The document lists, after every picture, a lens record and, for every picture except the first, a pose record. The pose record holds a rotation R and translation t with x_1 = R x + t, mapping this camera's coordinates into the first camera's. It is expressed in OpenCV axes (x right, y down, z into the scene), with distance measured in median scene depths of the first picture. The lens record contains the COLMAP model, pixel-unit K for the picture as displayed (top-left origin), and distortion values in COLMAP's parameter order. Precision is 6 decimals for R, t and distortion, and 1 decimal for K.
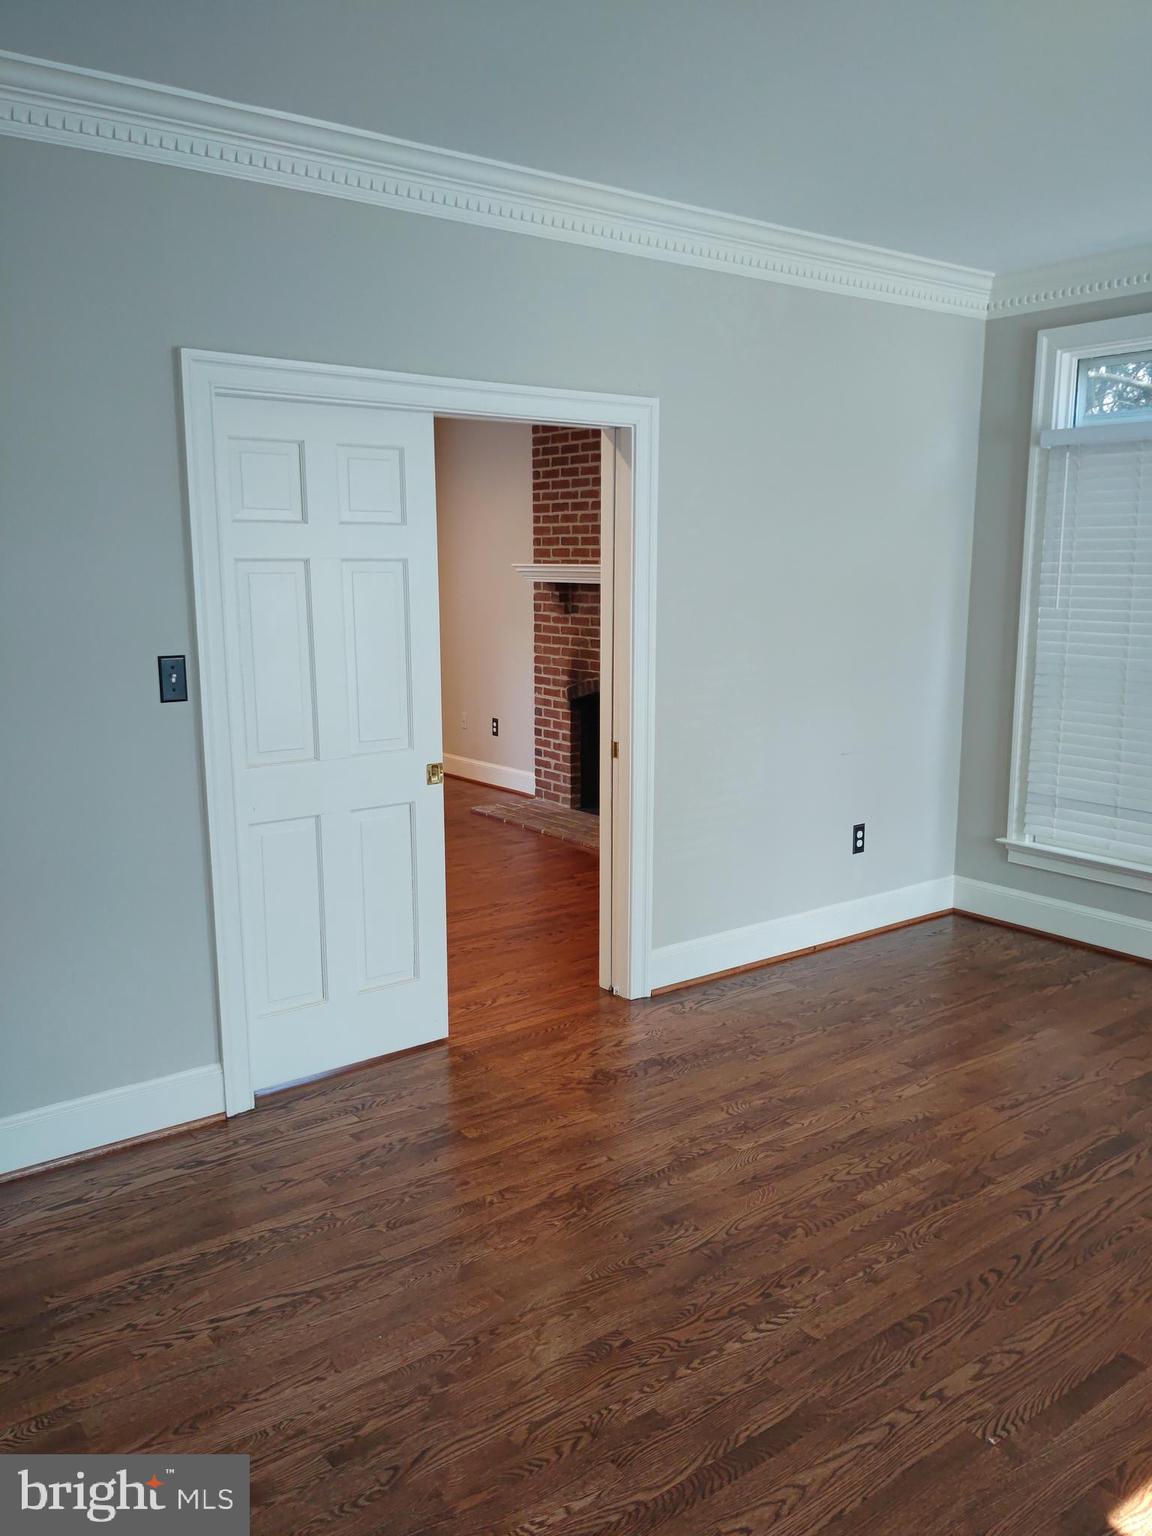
lens RADIAL K [[1210.4, 0, 592.0], [0, 1210.4, 774.8], [0, 0, 1]] dist [0.047236, -0.074524]
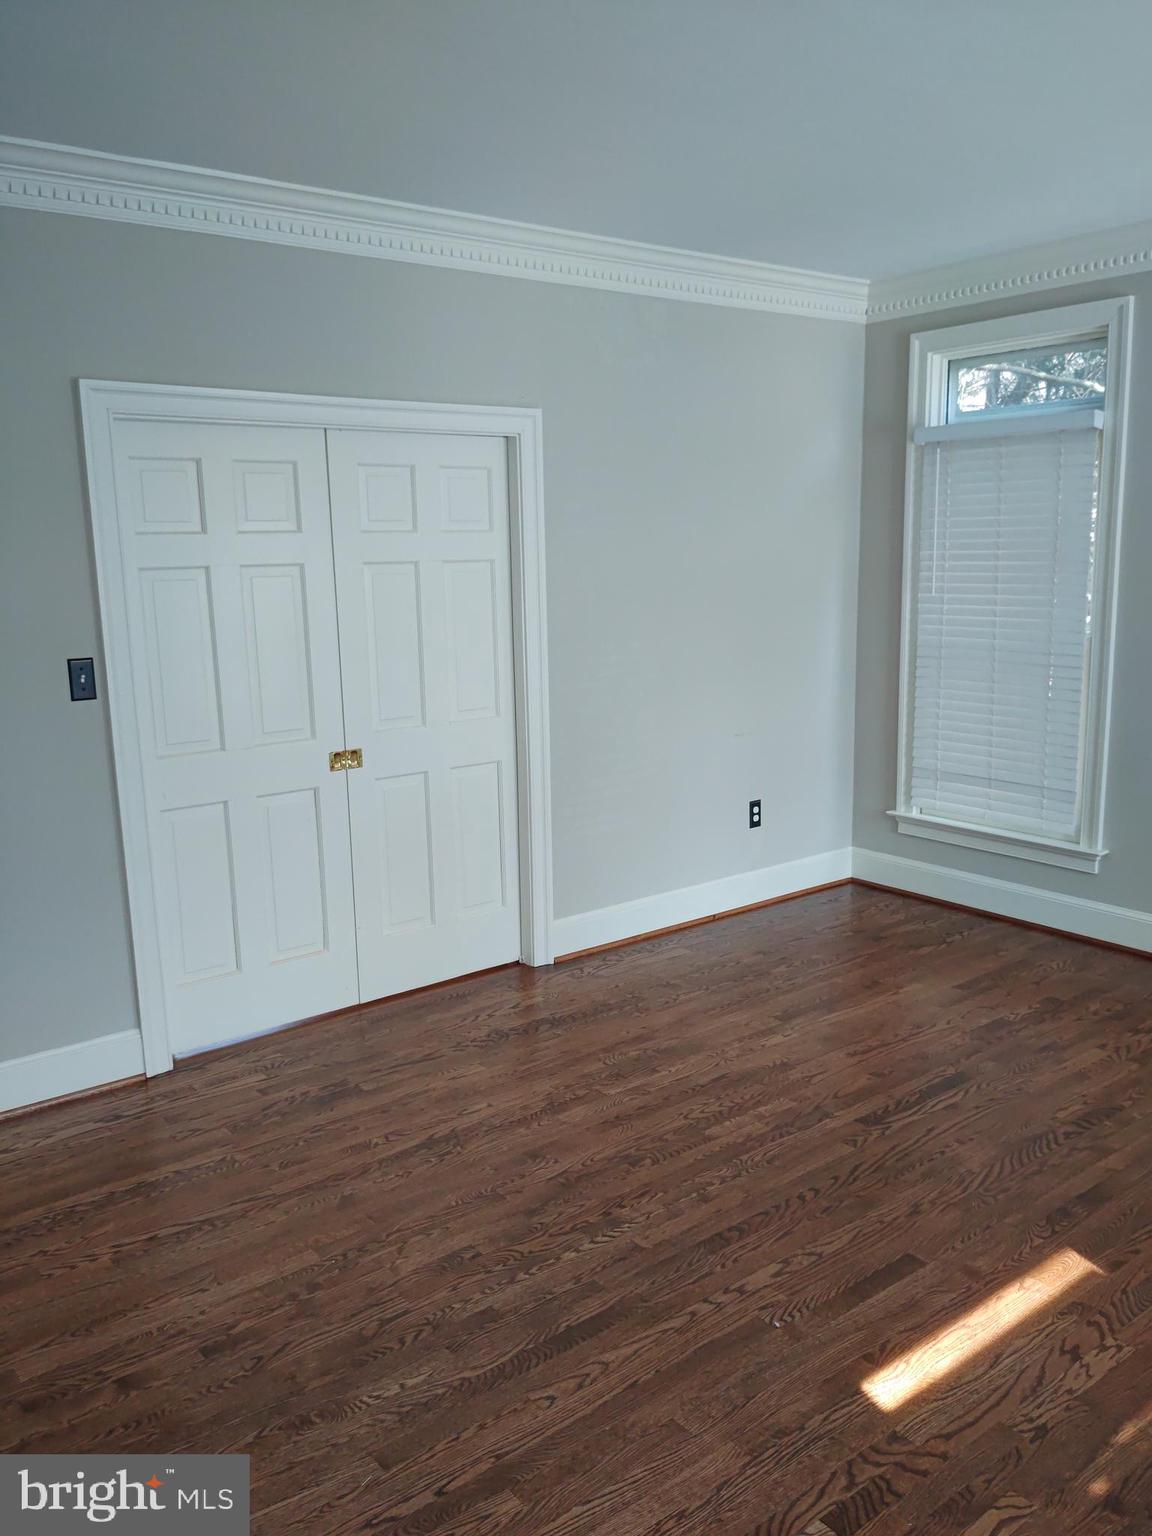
lens RADIAL K [[1210.4, 0, 584.0], [0, 1210.4, 773.8], [0, 0, 1]] dist [0.047236, -0.074524]
pose [[0.999763, -0.021357, 0.004275, 0.104754], [0.021312, 0.999720, 0.010269, 0.005039], [-0.004494, -0.010175, 0.999938, -0.106029]]
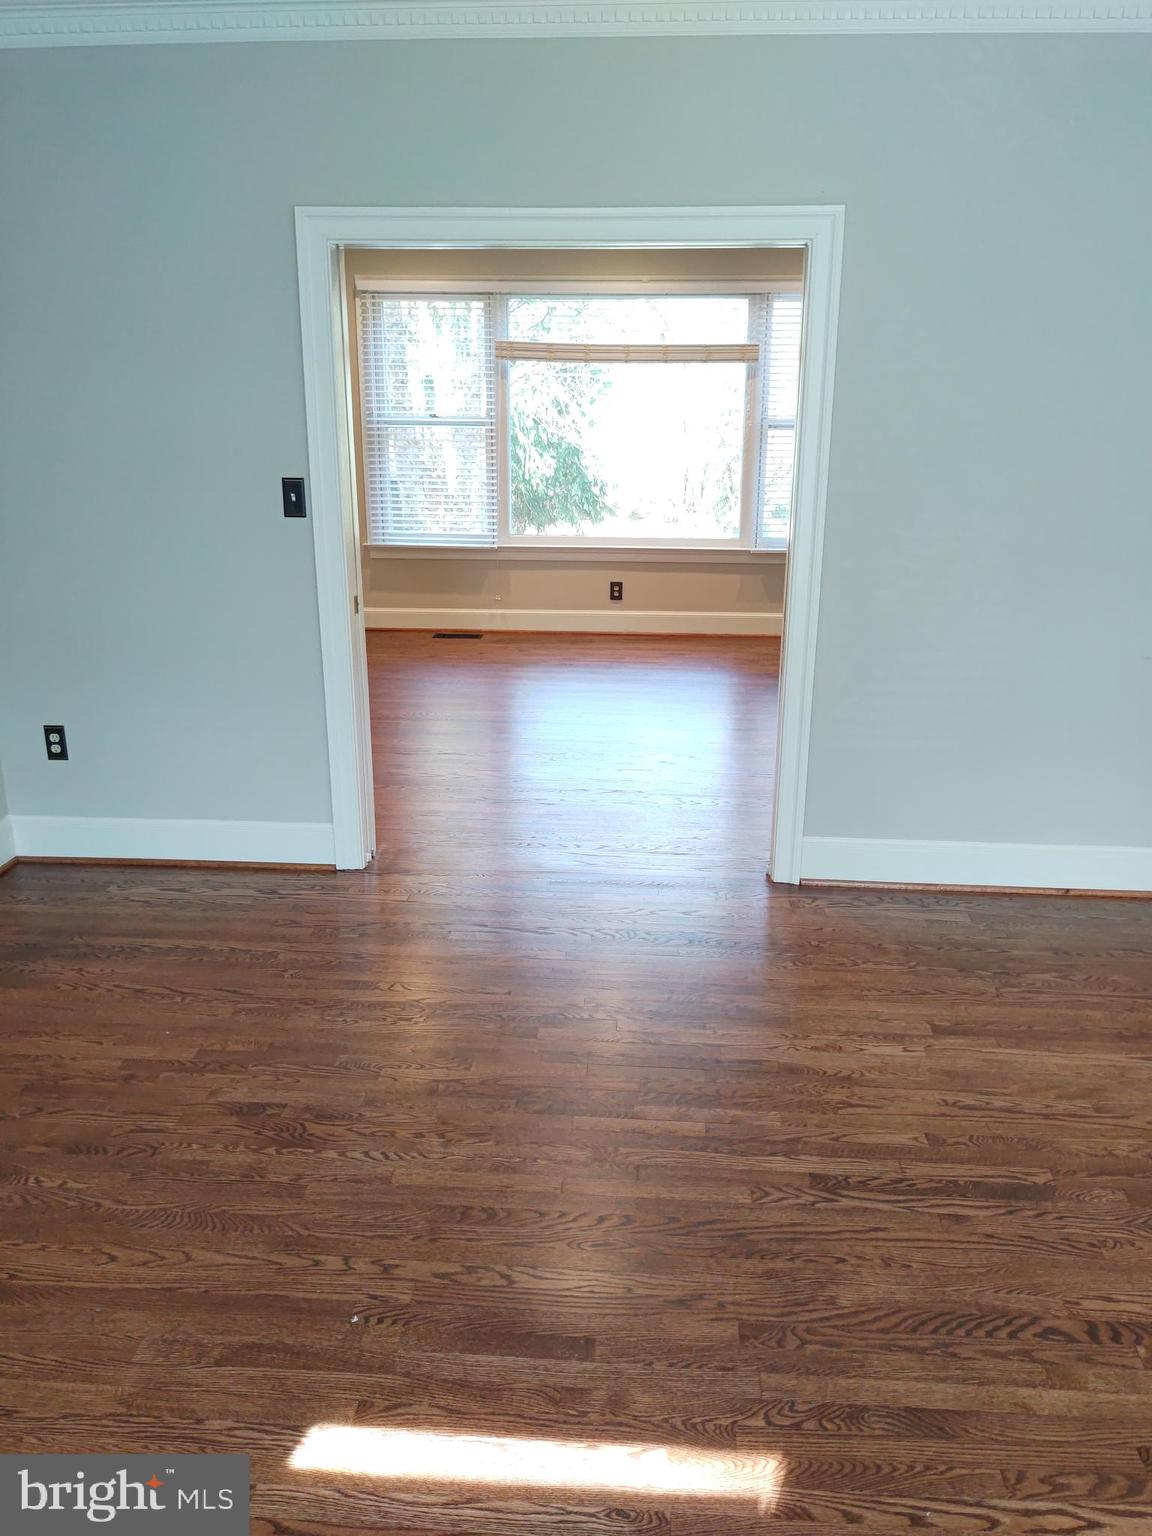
lens RADIAL K [[1210.4, 0, 589.1], [0, 1210.4, 760.8], [0, 0, 1]] dist [0.047236, -0.074524]
pose [[0.749658, 0.193373, -0.632946, 0.695467], [-0.123346, 0.980429, 0.153443, -0.045214], [0.650230, -0.036958, 0.758838, 0.276564]]
